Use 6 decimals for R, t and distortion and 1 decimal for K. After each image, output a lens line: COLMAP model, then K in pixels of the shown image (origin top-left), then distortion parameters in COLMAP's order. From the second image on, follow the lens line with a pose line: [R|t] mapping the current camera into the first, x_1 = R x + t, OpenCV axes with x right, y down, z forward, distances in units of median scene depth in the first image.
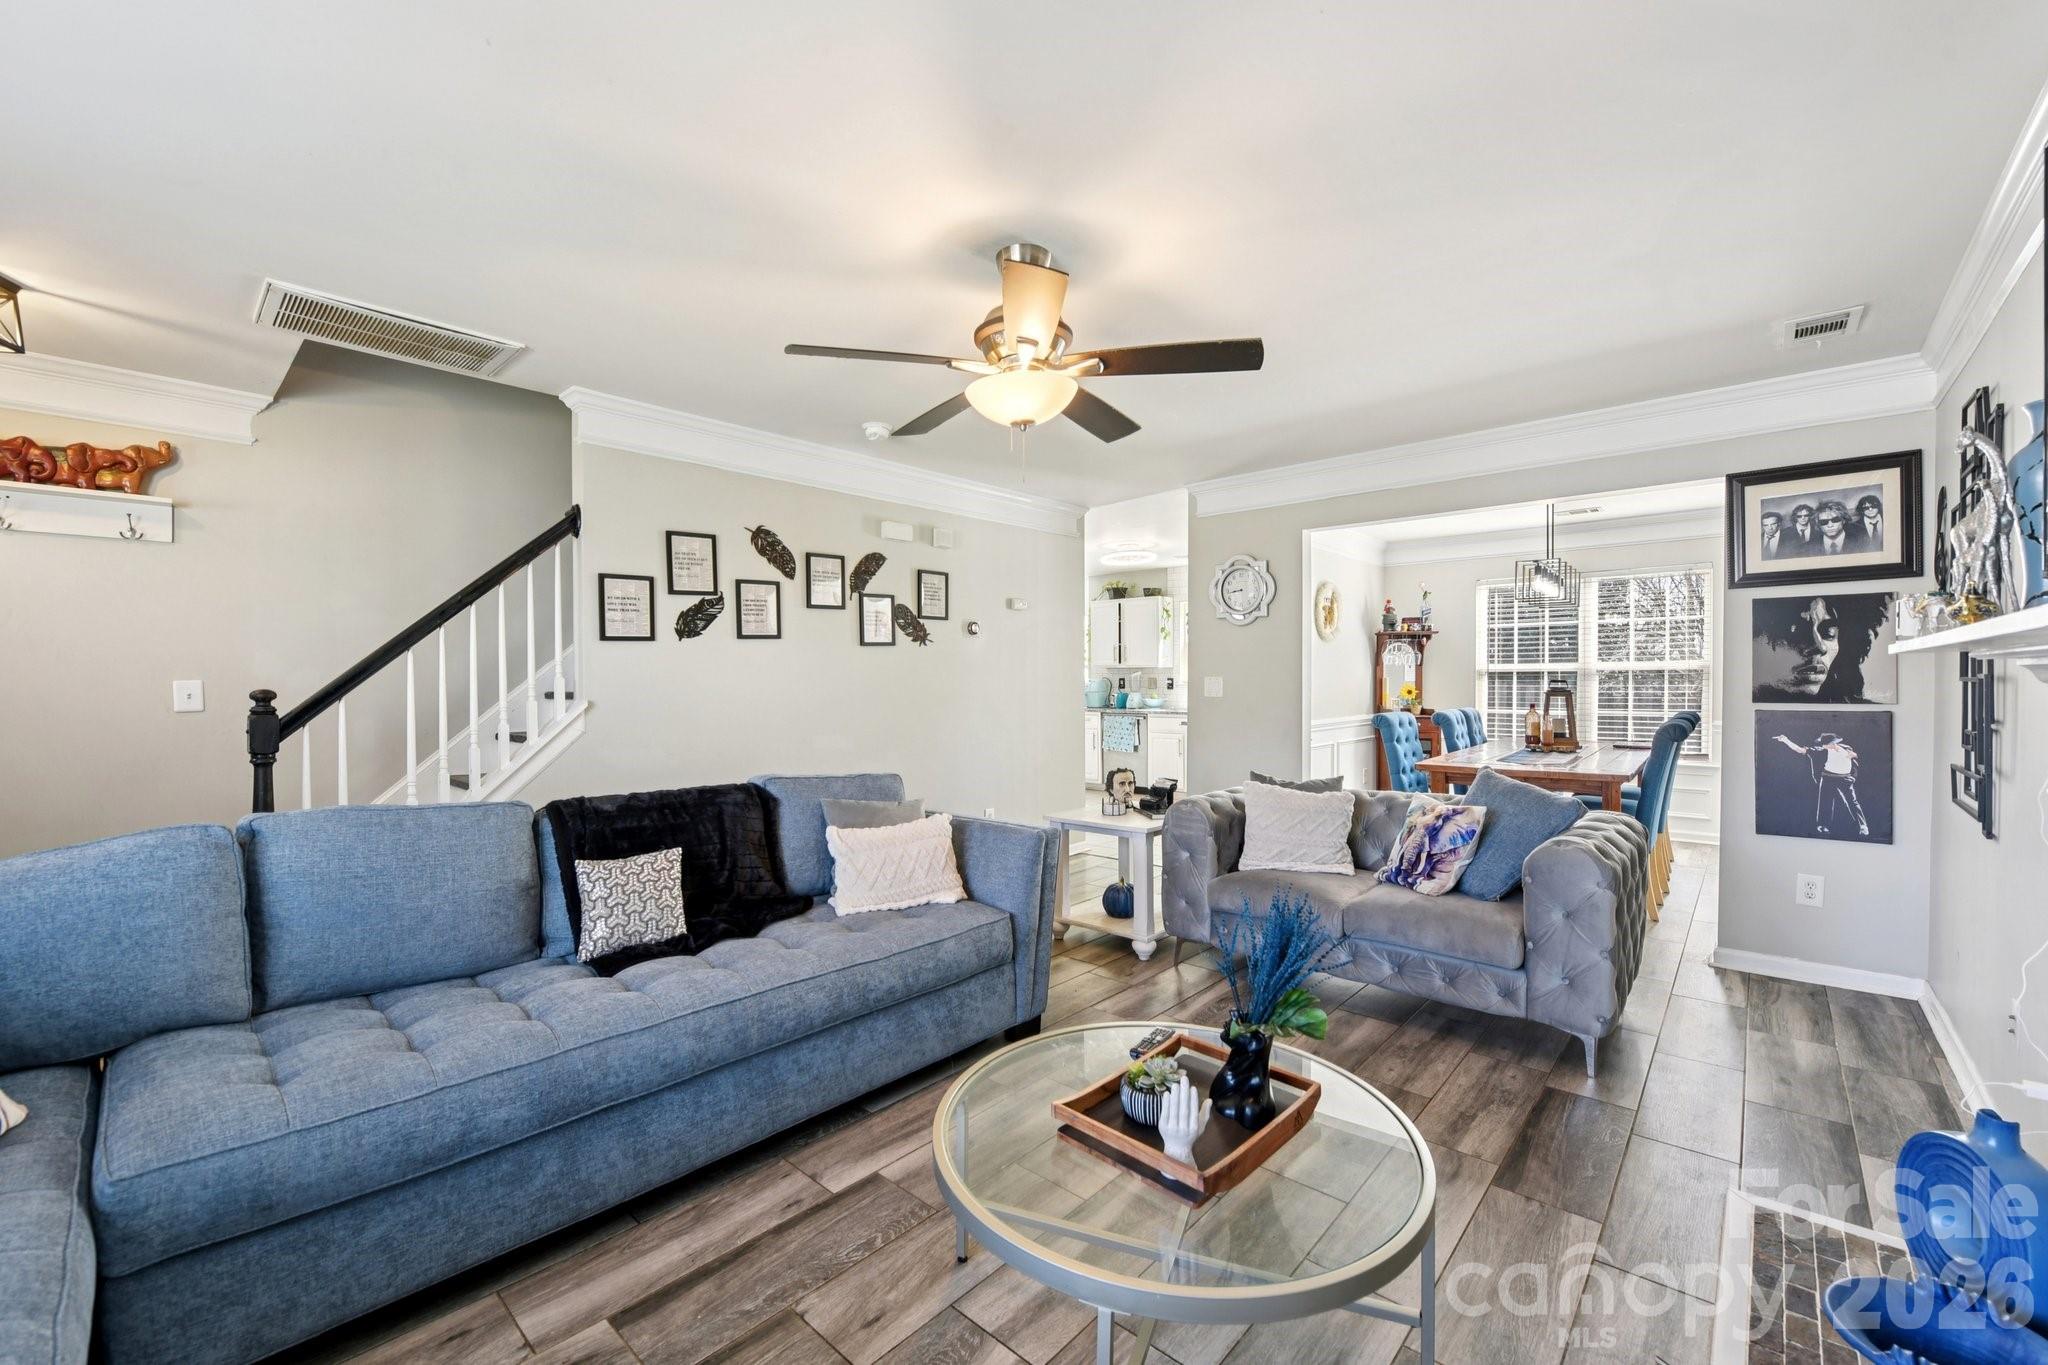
lens RADIAL K [[822.5, 0, 1008.6], [0, 822.5, 686.3], [0, 0, 1]] dist [-0.016000, -0.000788]
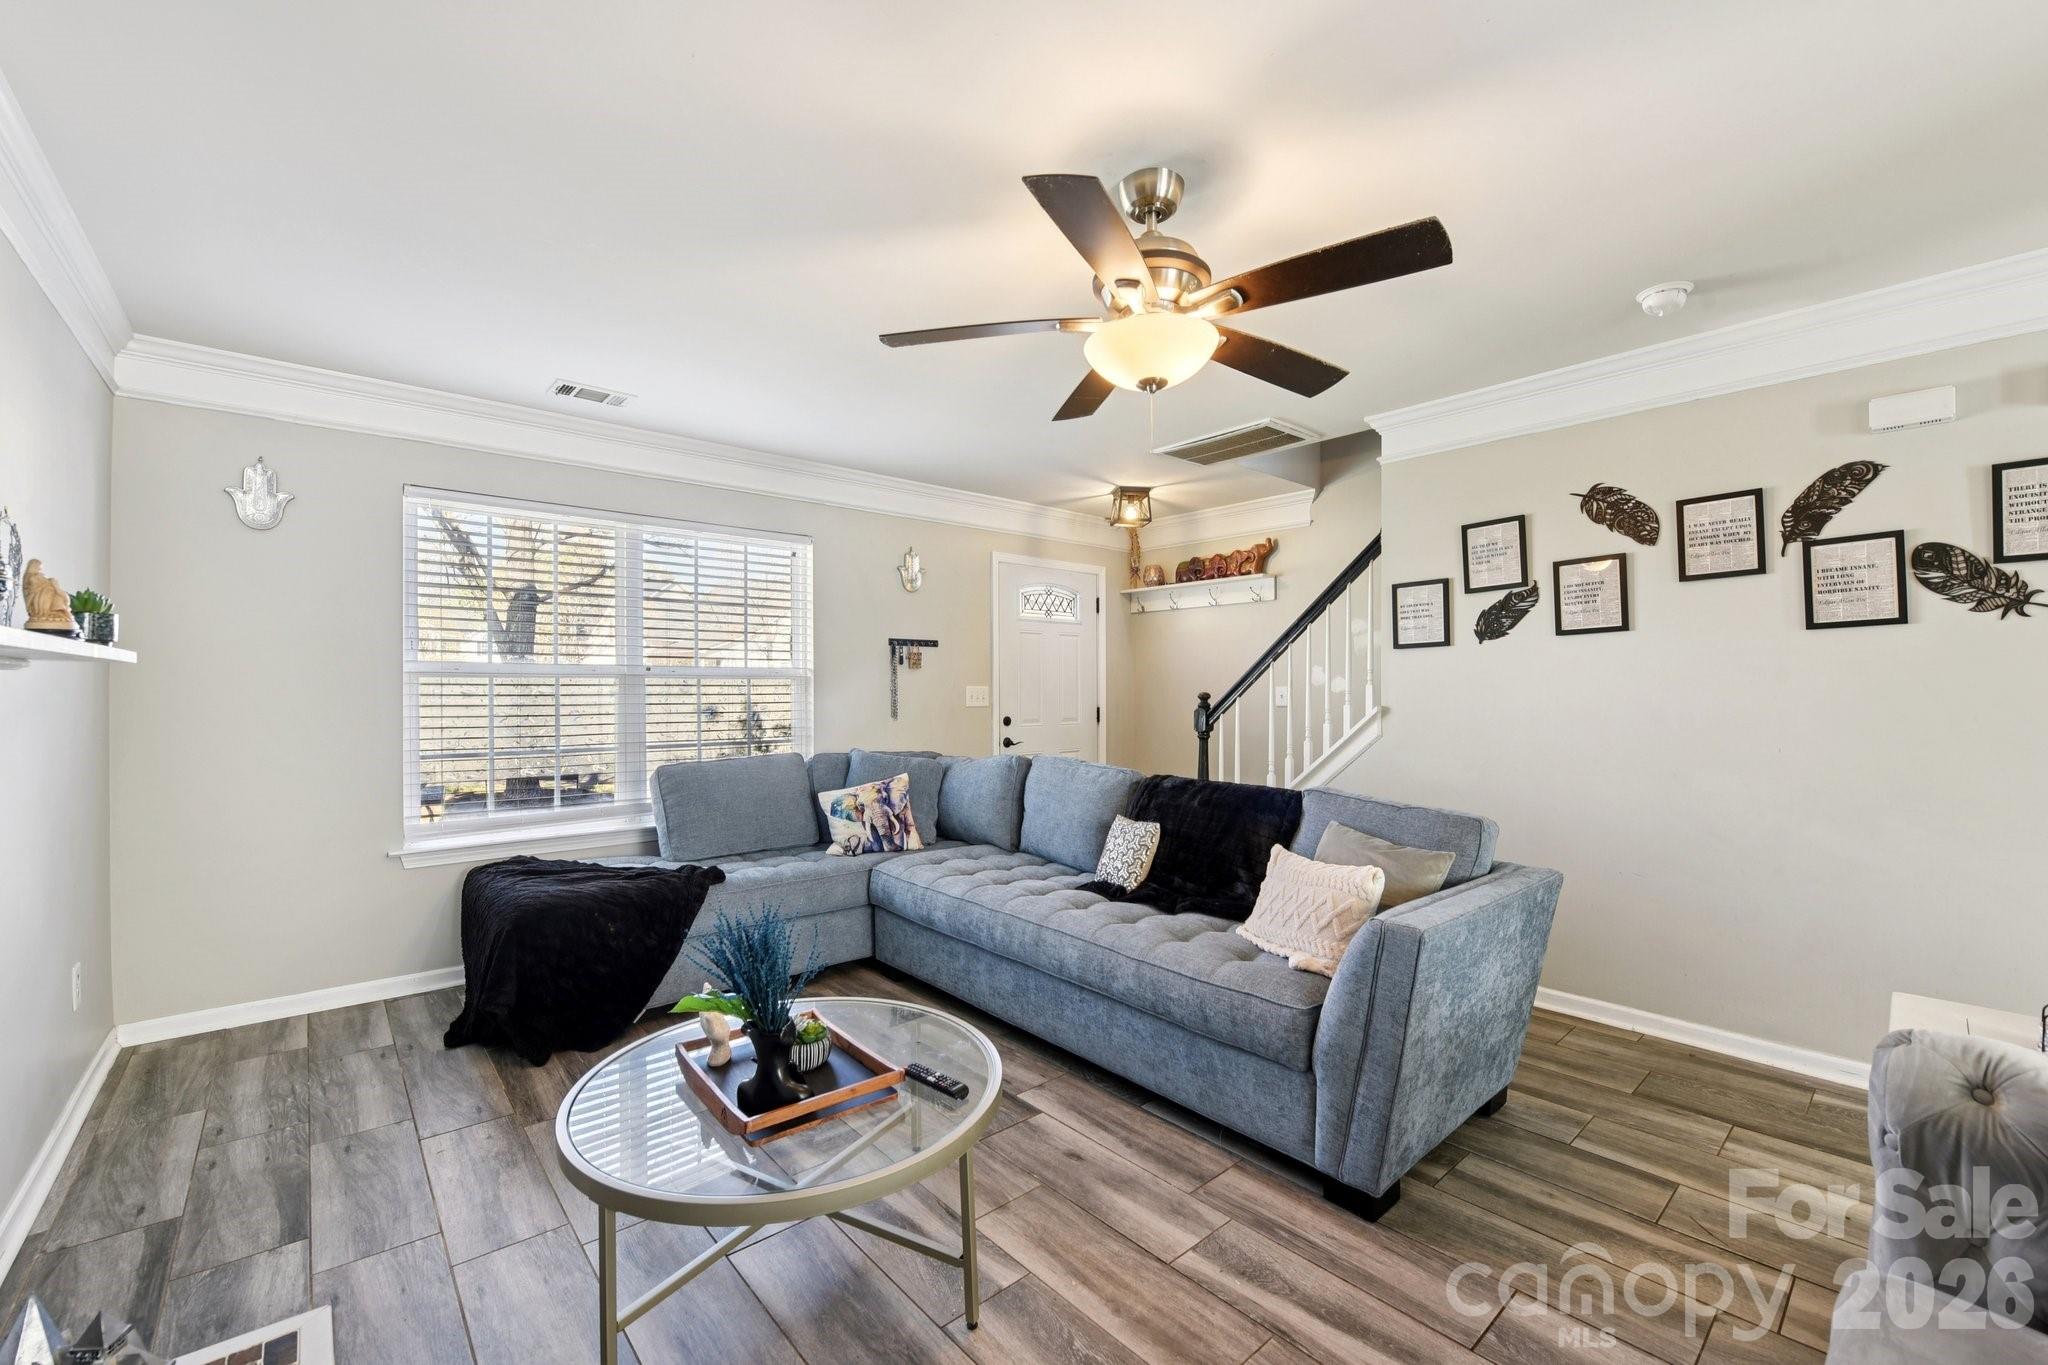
lens RADIAL K [[822.5, 0, 1025.9], [0, 822.5, 684.5], [0, 0, 1]] dist [-0.016000, -0.000788]
pose [[-0.104152, -0.001323, -0.994561, 0.528354], [-0.009554, 0.999954, -0.000330, -0.005306], [0.994515, 0.009468, -0.104160, 0.580844]]
